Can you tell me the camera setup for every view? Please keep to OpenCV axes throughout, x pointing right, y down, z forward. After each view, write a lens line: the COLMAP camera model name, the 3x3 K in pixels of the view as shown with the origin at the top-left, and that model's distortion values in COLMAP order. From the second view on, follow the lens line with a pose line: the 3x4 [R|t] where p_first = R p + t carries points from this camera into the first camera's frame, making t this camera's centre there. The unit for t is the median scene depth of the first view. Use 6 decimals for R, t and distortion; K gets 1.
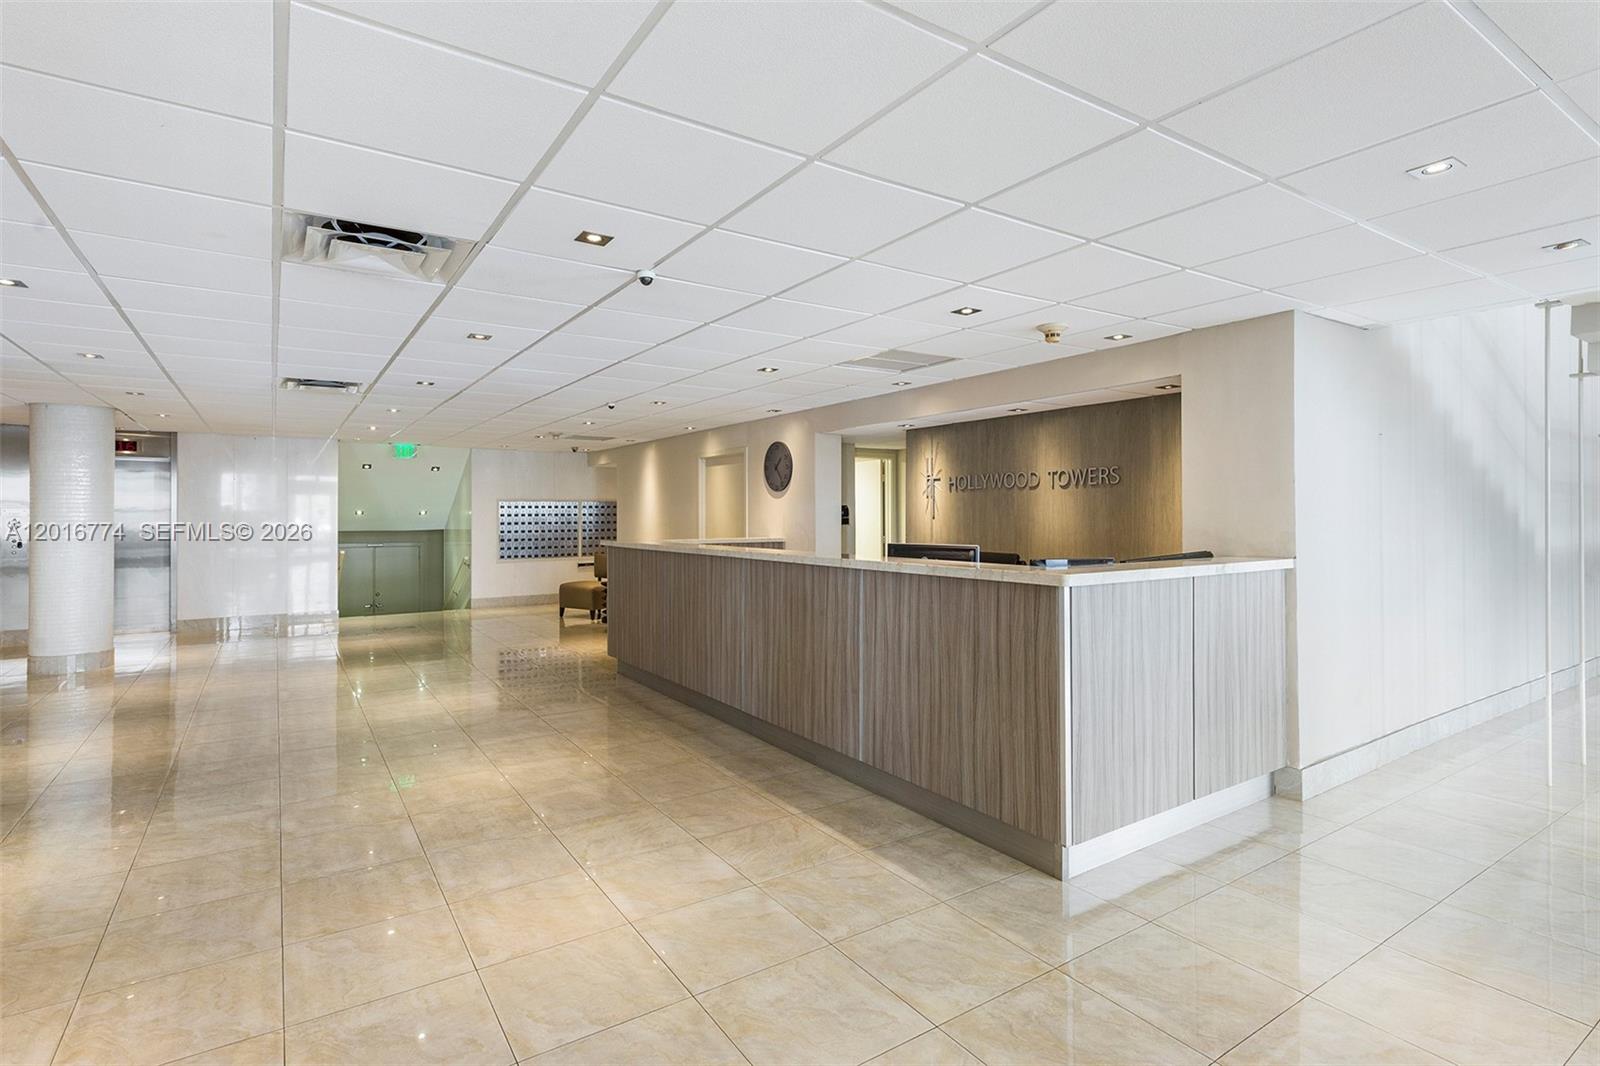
lens RADIAL K [[793.7, 0, 806.4], [0, 793.7, 521.7], [0, 0, 1]] dist [0.000261, -0.000098]
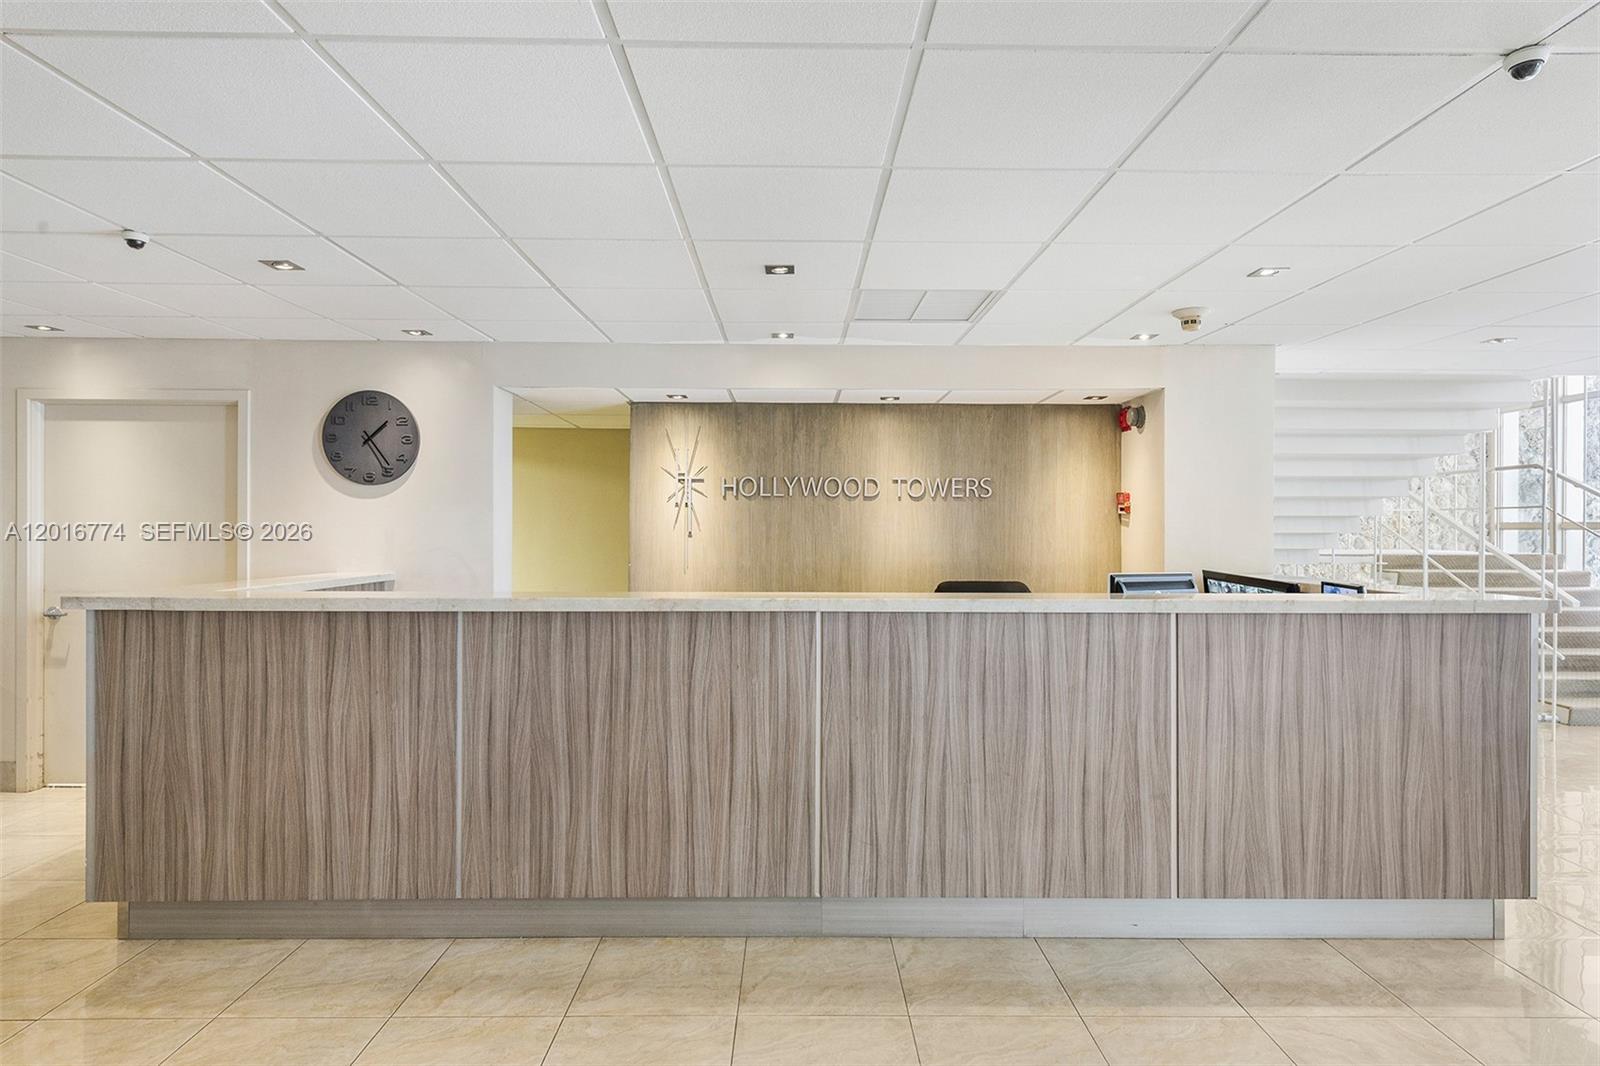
lens RADIAL K [[915.2, 0, 806.0], [0, 915.2, 523.9], [0, 0, 1]] dist [0.018435, -0.003615]
pose [[0.536789, 0.010159, 0.843655, -0.560730], [0.002581, 0.999903, -0.013682, -0.005327], [-0.843713, 0.009522, 0.536711, 0.618841]]
